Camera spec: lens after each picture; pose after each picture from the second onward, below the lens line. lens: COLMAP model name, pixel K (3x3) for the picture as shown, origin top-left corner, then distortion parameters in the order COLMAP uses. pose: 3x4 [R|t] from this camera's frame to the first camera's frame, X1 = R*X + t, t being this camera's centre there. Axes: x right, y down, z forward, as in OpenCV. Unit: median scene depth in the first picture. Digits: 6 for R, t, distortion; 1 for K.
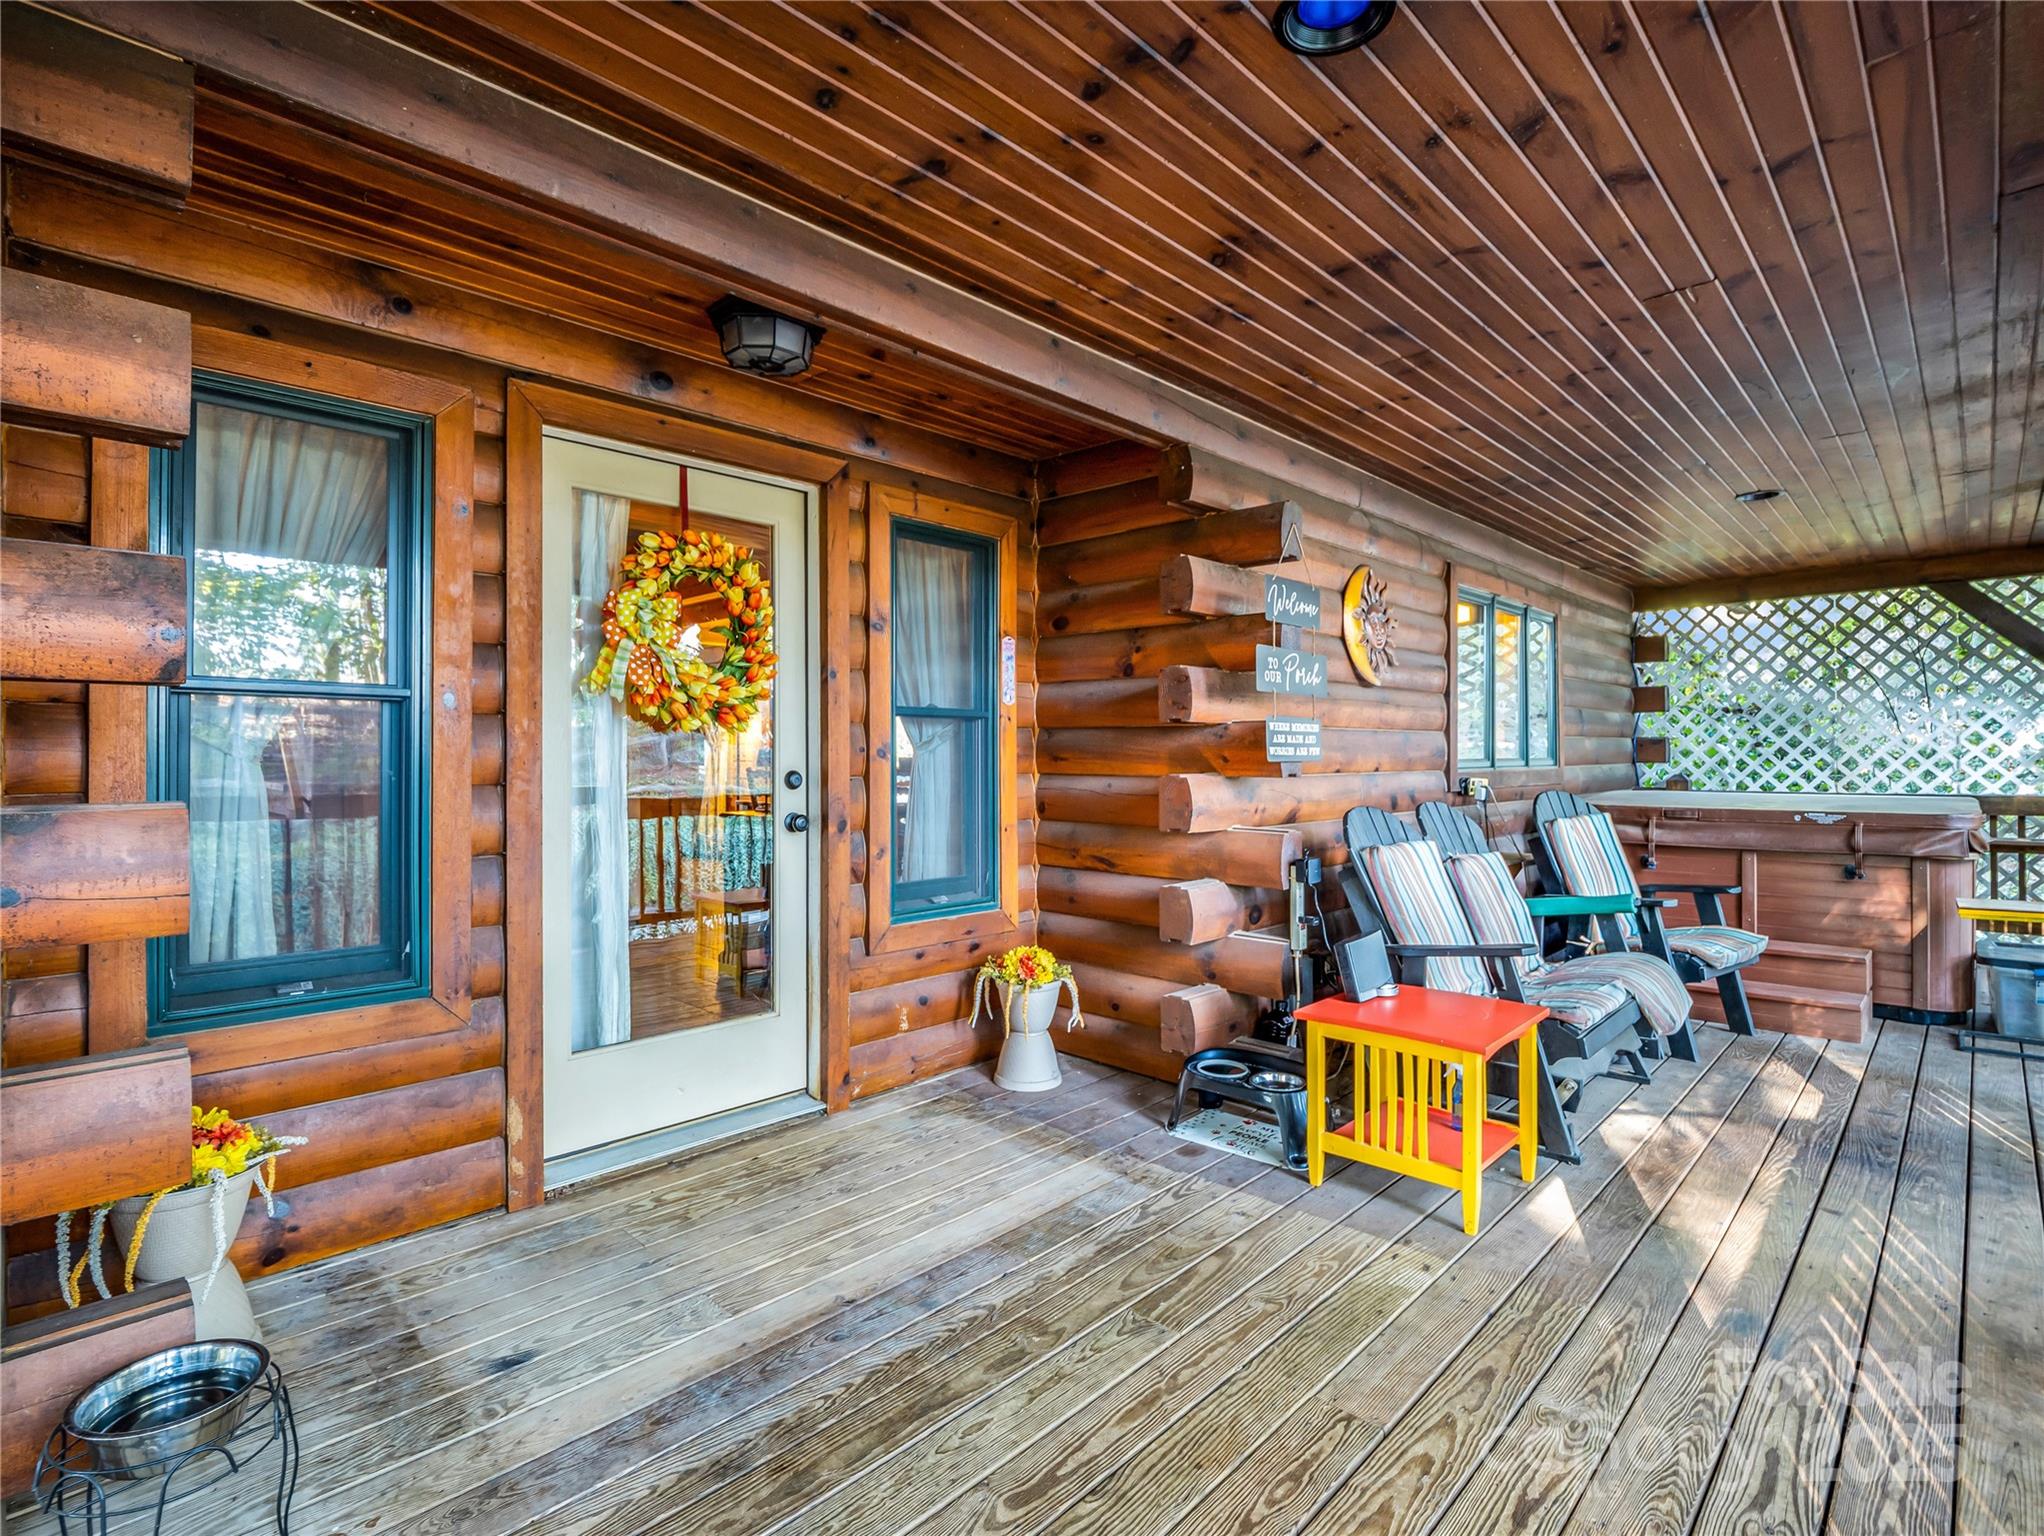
lens RADIAL K [[1015.1, 0, 1024.9], [0, 1015.1, 753.8], [0, 0, 1]] dist [-0.004547, -0.000601]
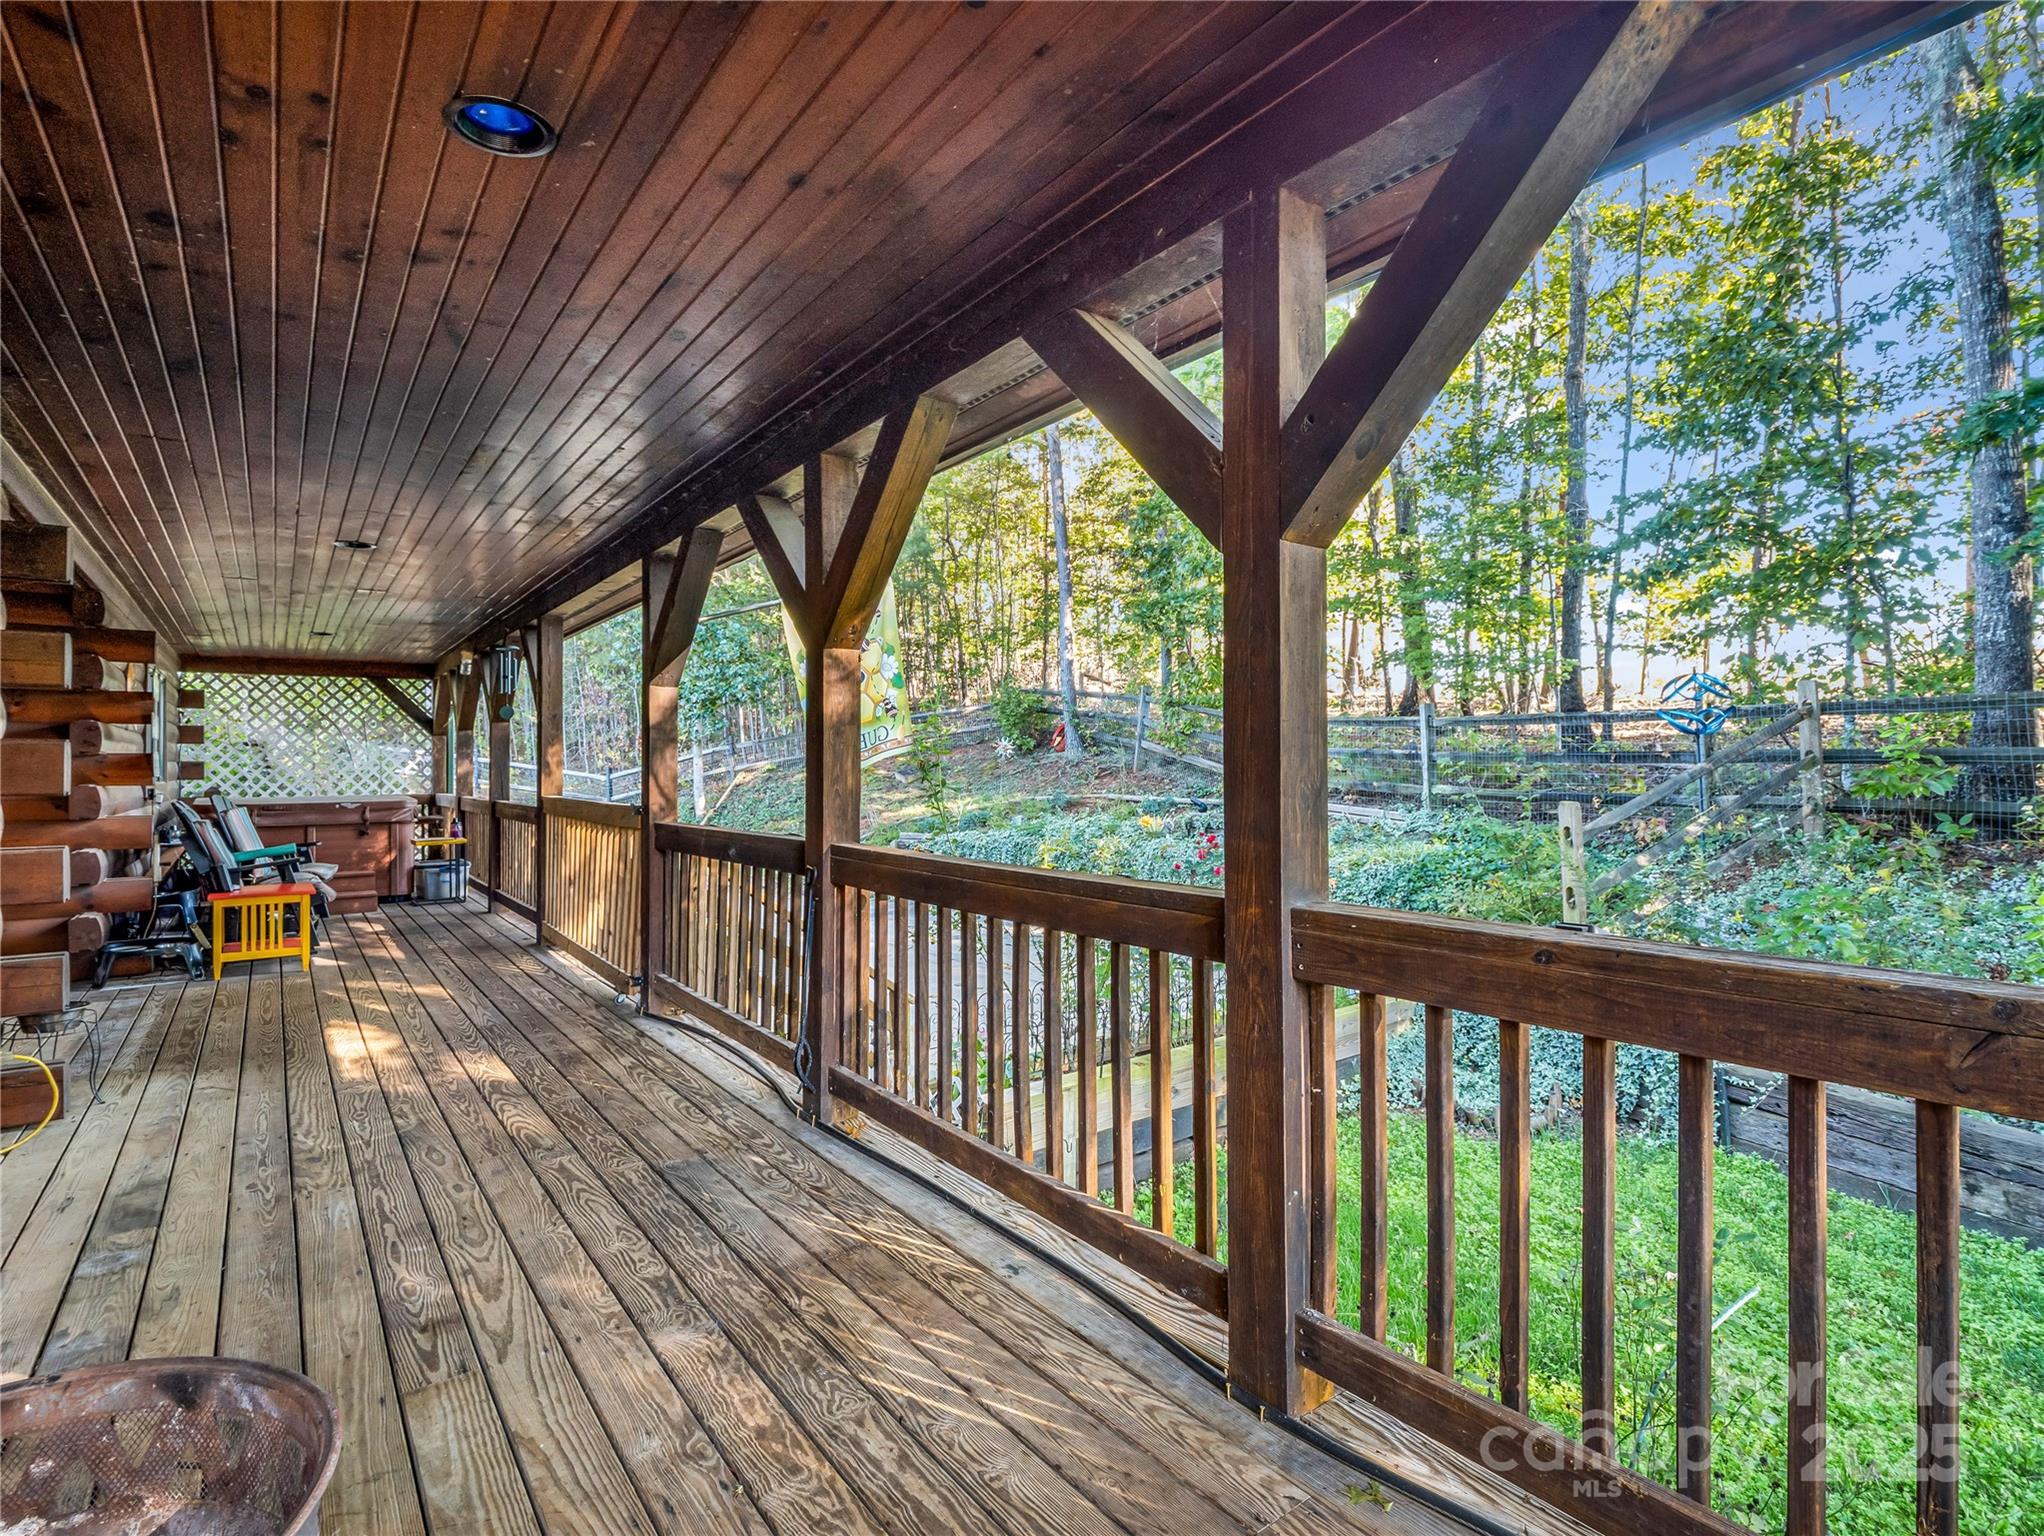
lens RADIAL K [[1015.1, 0, 1024.7], [0, 1015.1, 764.0], [0, 0, 1]] dist [-0.004547, -0.000601]
pose [[0.173661, 0.005093, 0.984792, -0.623779], [0.003948, 0.999975, -0.005868, -0.000145], [-0.984798, 0.004907, 0.173637, -0.423703]]
